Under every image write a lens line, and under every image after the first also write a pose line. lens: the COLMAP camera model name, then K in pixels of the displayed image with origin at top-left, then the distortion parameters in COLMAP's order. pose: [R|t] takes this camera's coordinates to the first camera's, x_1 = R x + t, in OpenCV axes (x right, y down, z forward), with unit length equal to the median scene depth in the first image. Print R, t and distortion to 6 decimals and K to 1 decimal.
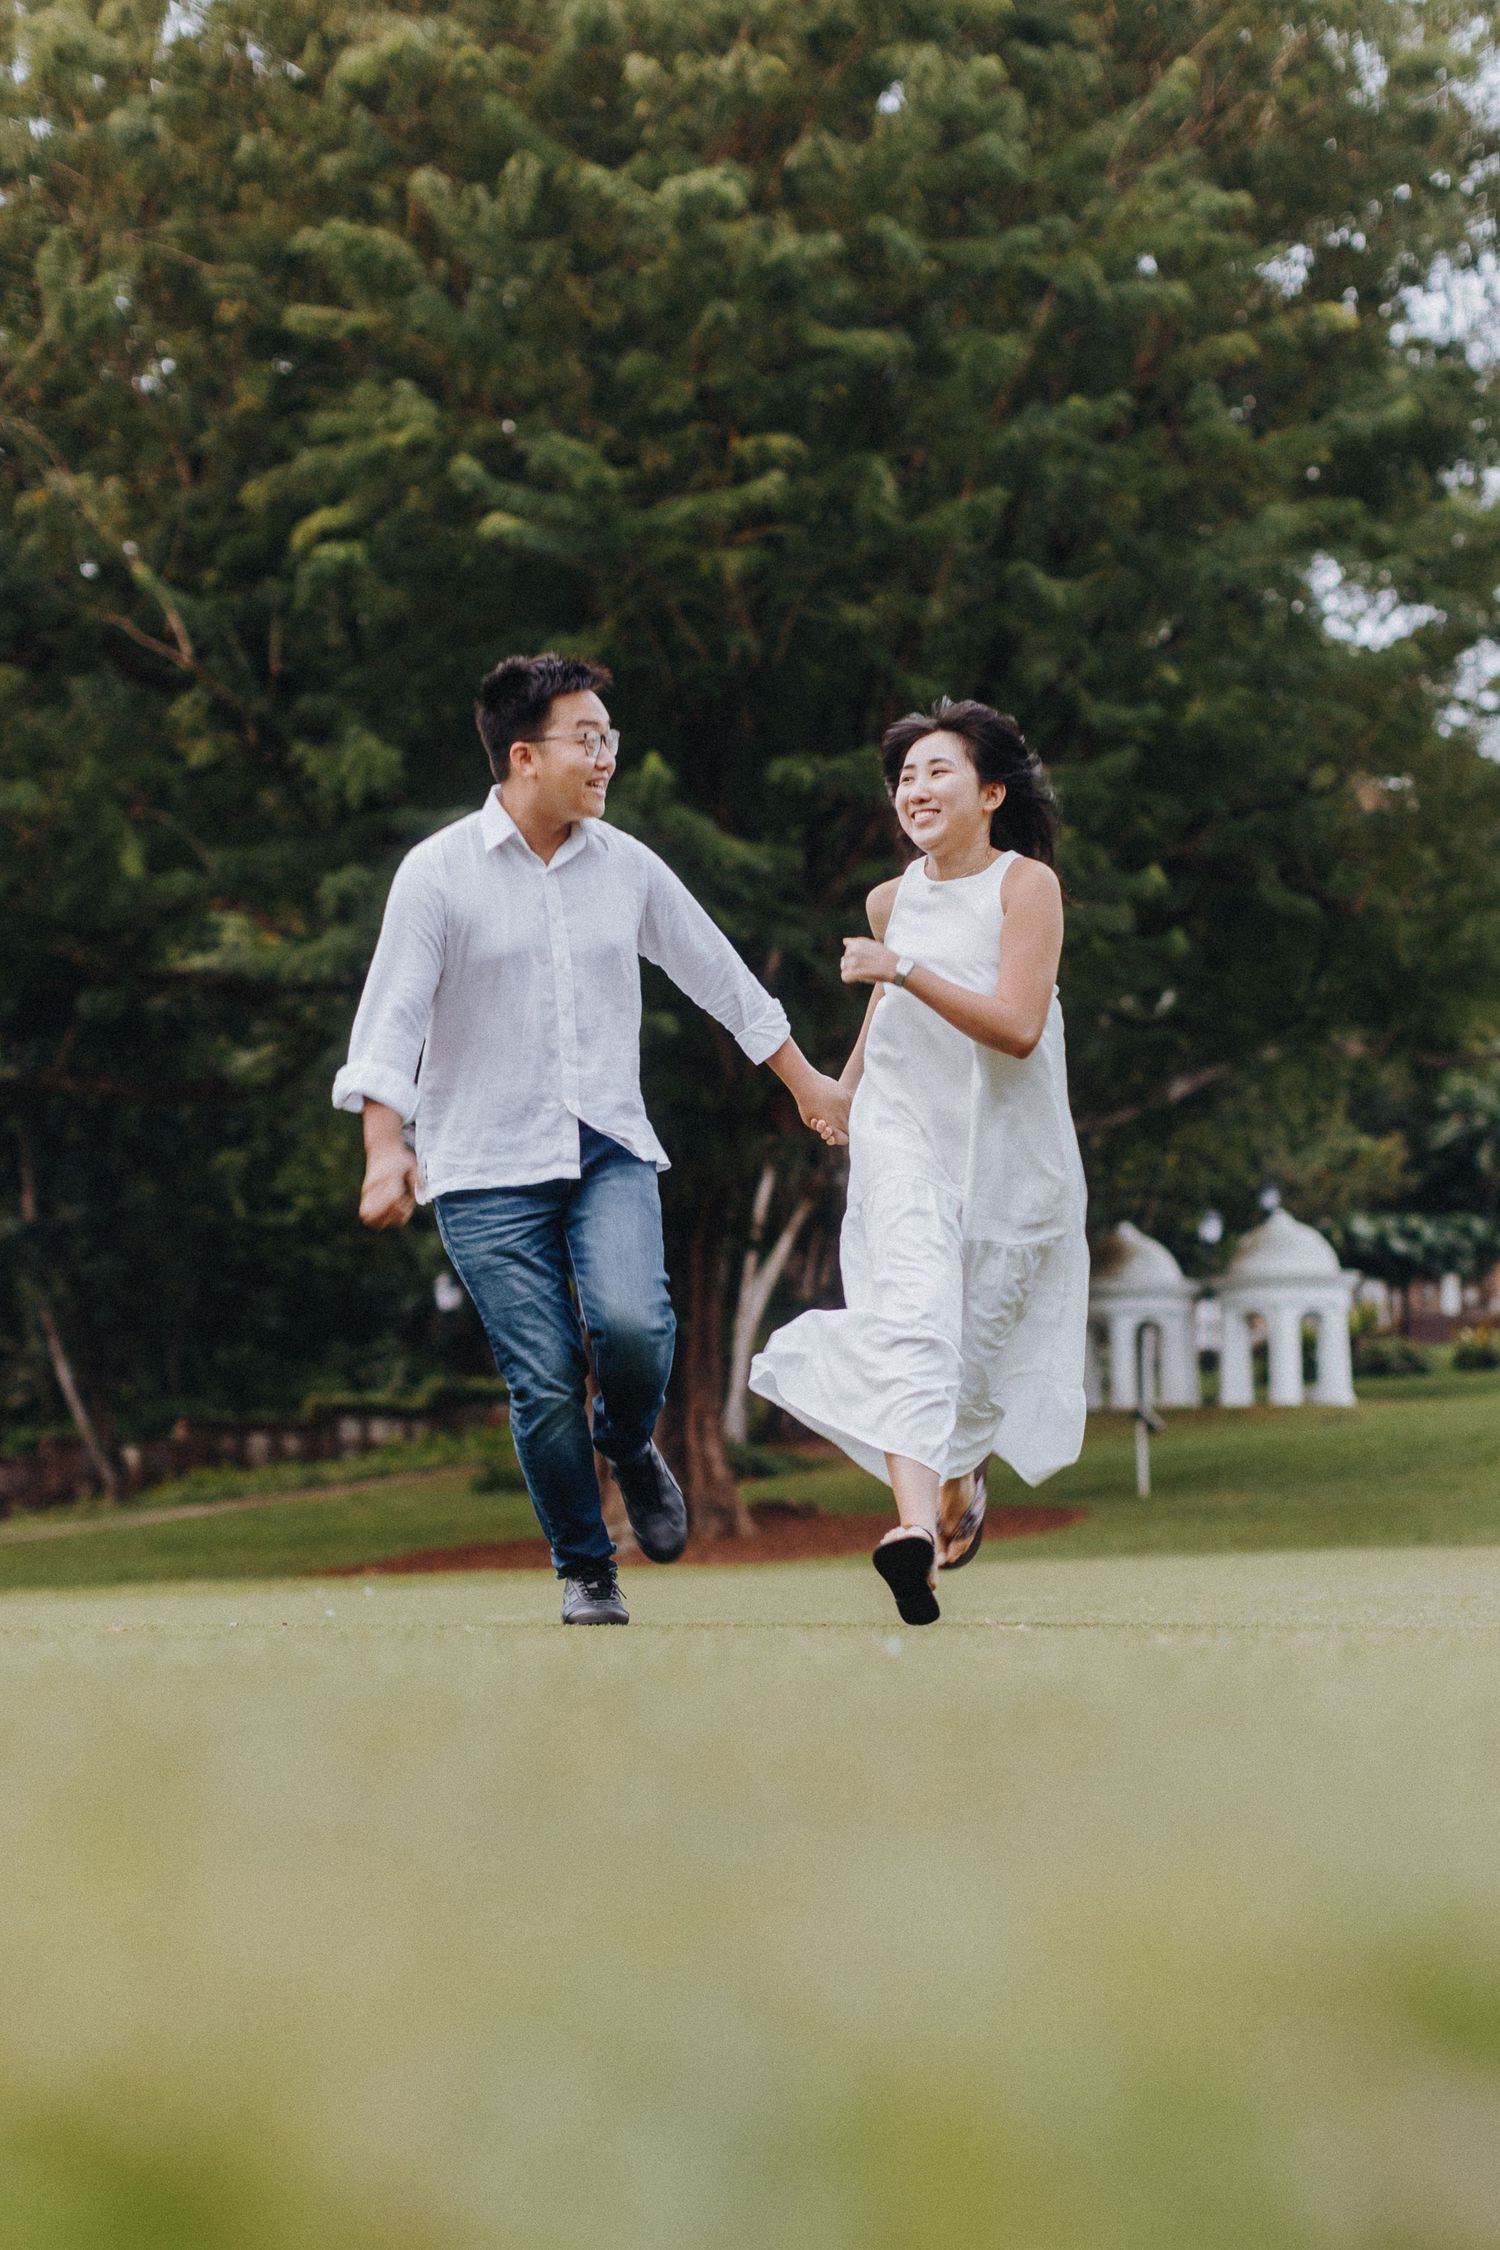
lens RADIAL K [[4934.3, 0, 966.9], [0, 4934.3, 1243.6], [0, 0, 1]] dist [0.018319, 0.206504]
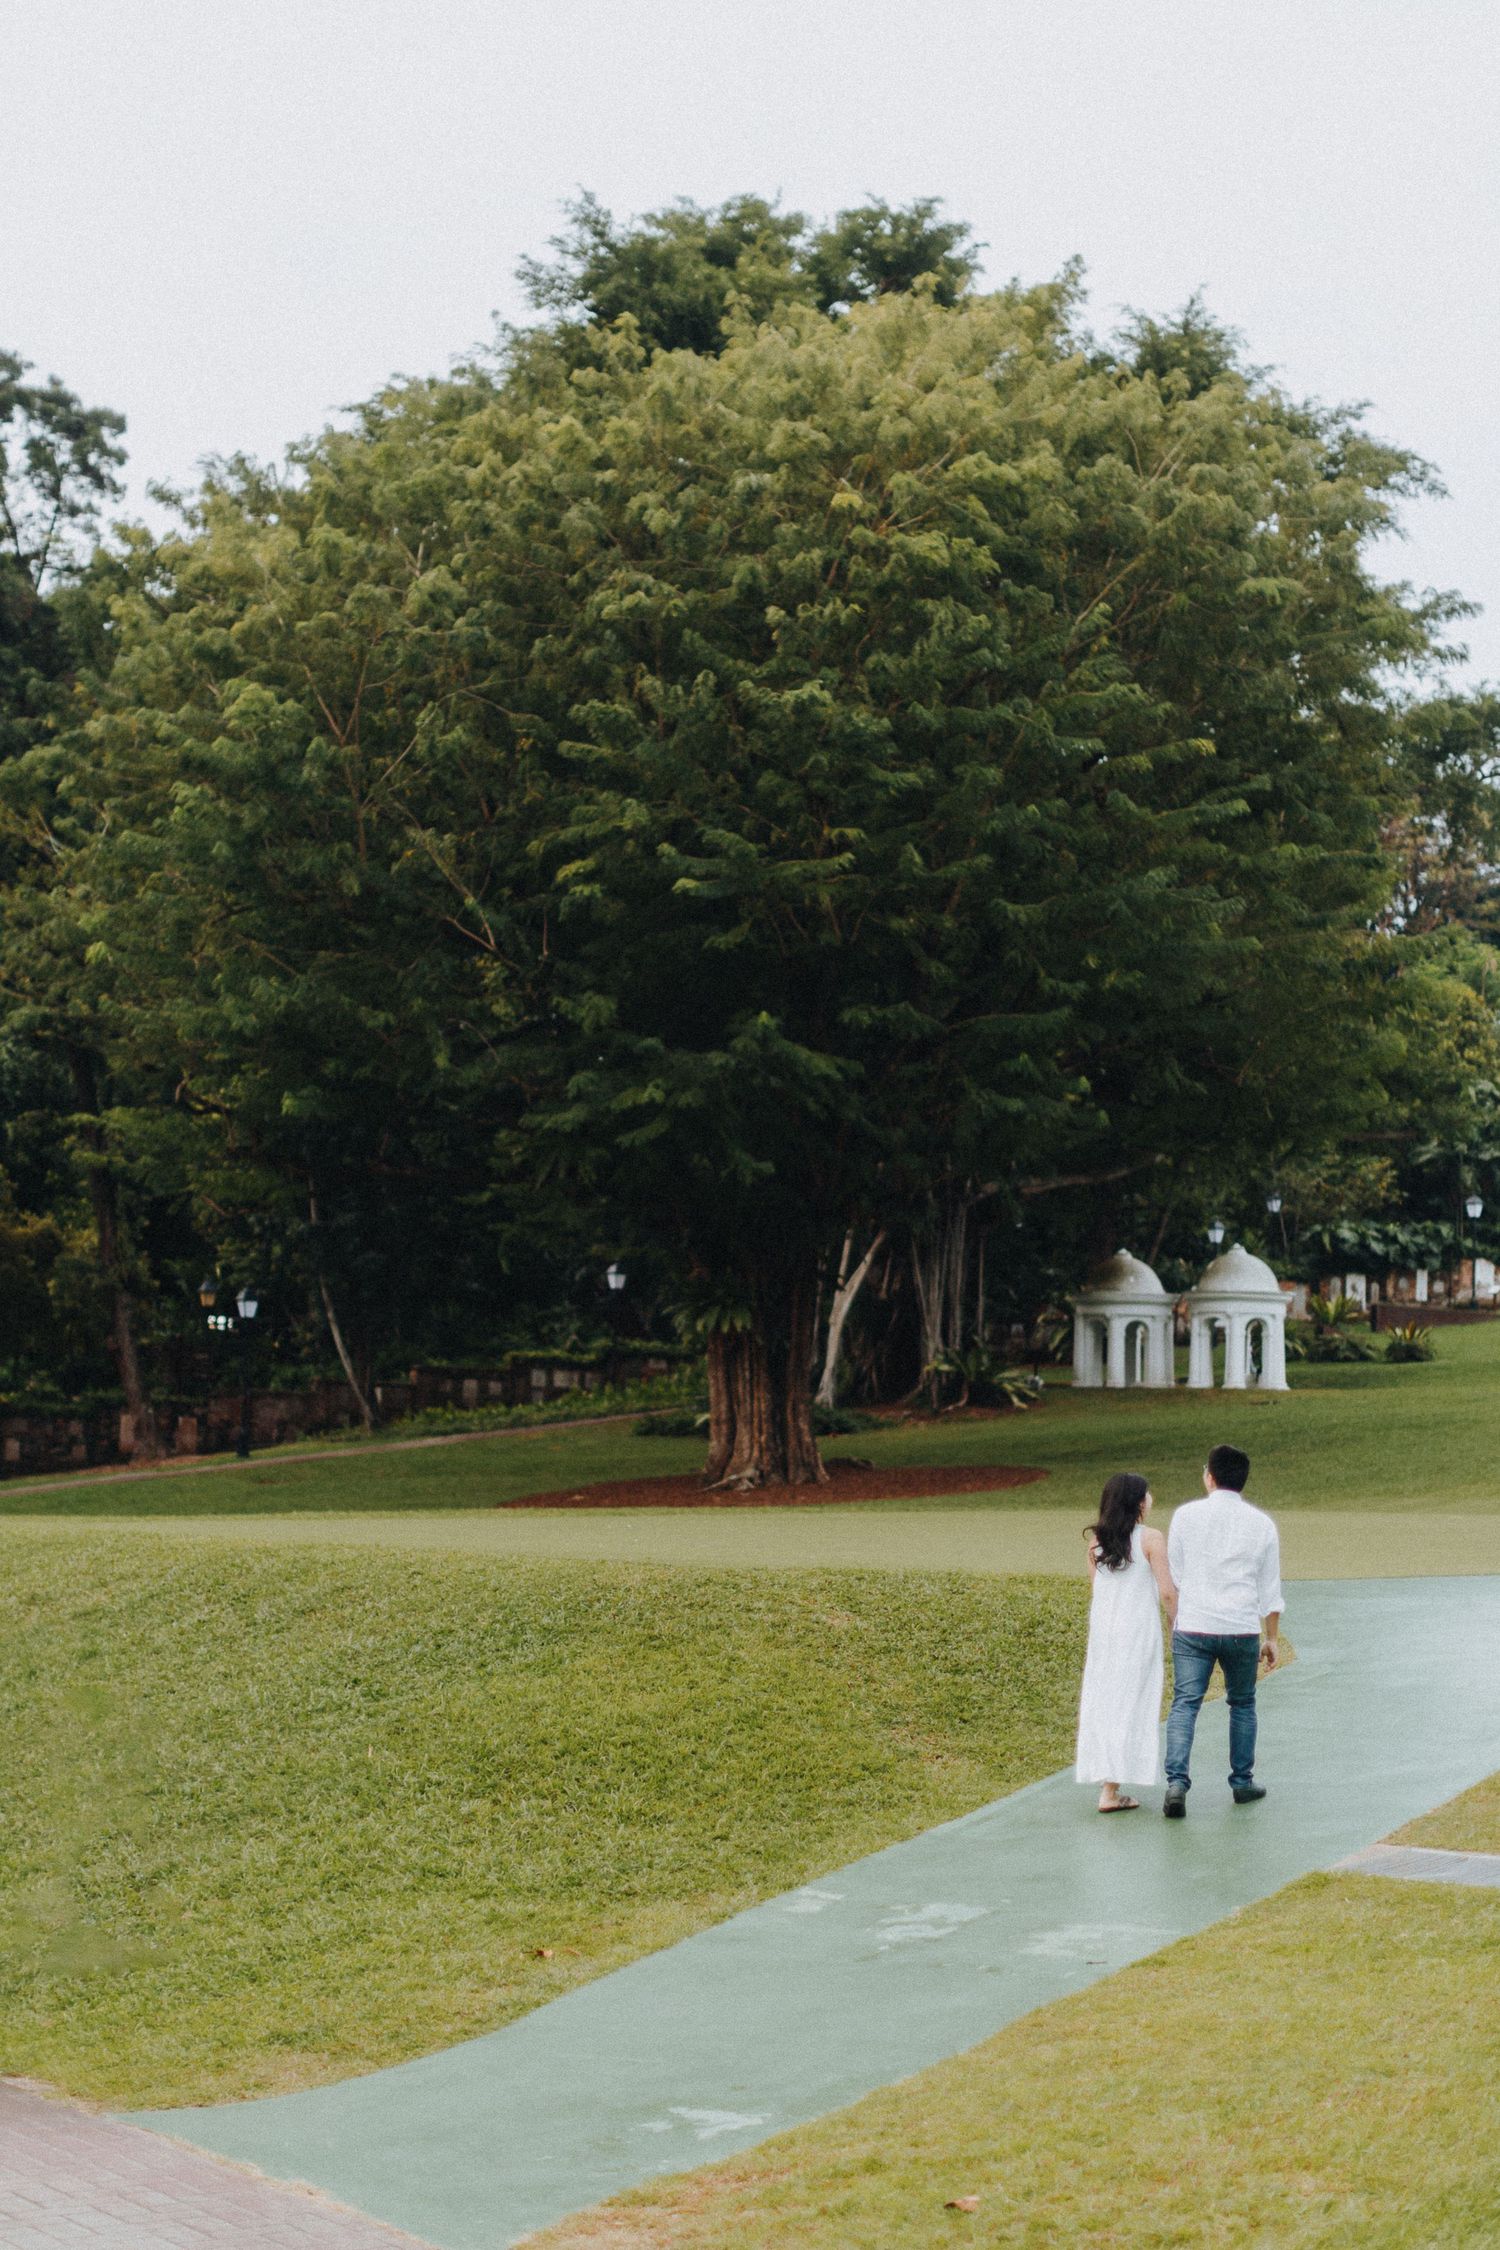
lens RADIAL K [[4785.8, 0, 749.2], [0, 4785.8, 1358.4], [0, 0, 1]] dist [0.006428, 0.040826]
pose [[0.997065, 0.031977, -0.069557, 0.022962], [-0.029088, 0.998688, 0.042152, -0.027025], [0.070813, -0.040005, 0.996687, -0.314341]]
